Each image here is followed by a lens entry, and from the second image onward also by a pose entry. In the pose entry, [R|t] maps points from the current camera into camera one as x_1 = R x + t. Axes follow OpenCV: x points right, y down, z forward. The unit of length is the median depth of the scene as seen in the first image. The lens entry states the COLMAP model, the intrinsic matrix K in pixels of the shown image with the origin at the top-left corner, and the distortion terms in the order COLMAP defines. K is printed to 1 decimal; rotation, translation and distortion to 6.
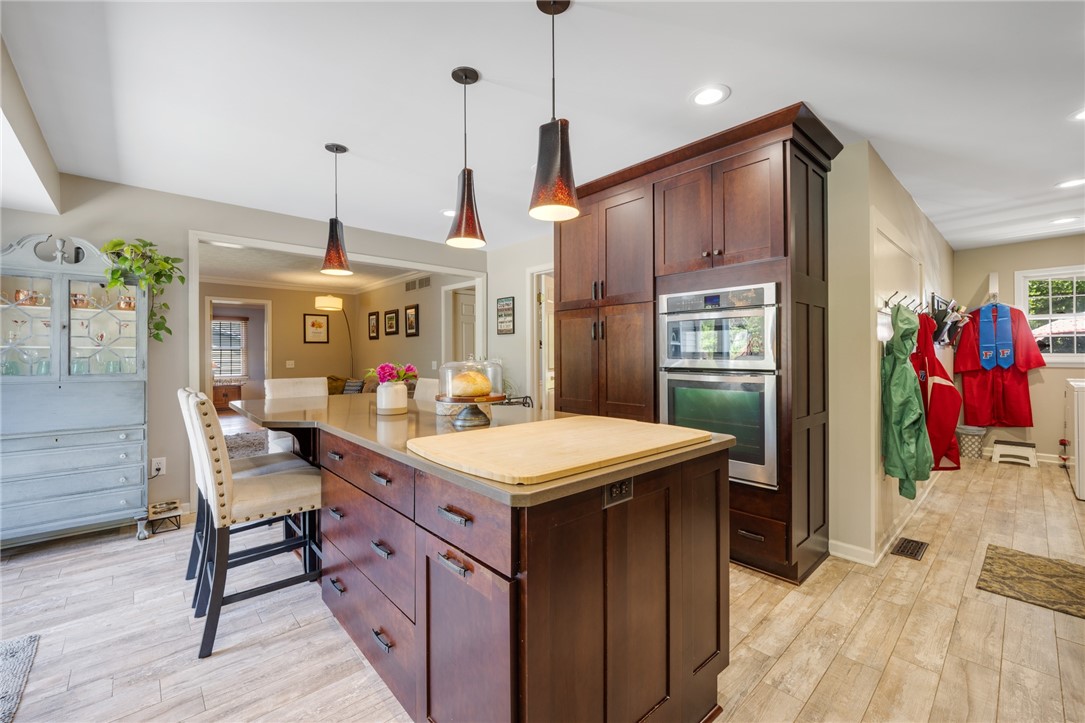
lens RADIAL K [[448.4, 0, 541.9], [0, 448.4, 357.3], [0, 0, 1]] dist [-0.002696, -0.000173]
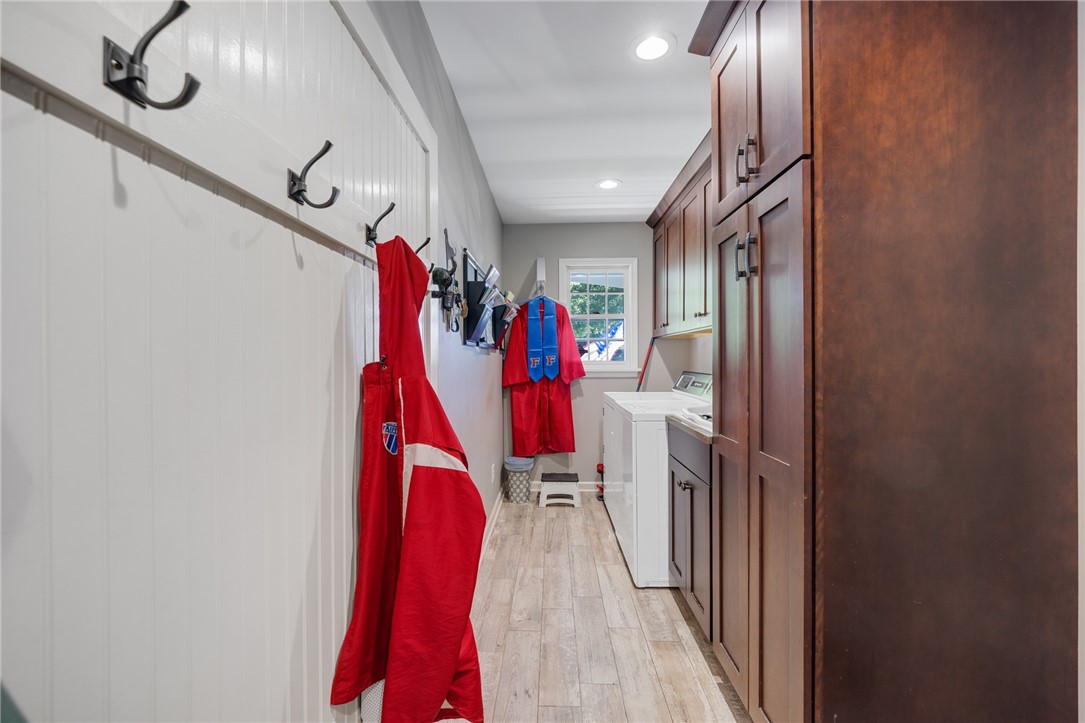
lens RADIAL K [[448.4, 0, 542.3], [0, 448.4, 360.8], [0, 0, 1]] dist [-0.002696, -0.000173]
pose [[0.691946, 0.001661, 0.721947, 0.455662], [-0.001728, 0.999998, -0.000644, -0.007977], [-0.721947, -0.000802, 0.691948, 0.464860]]
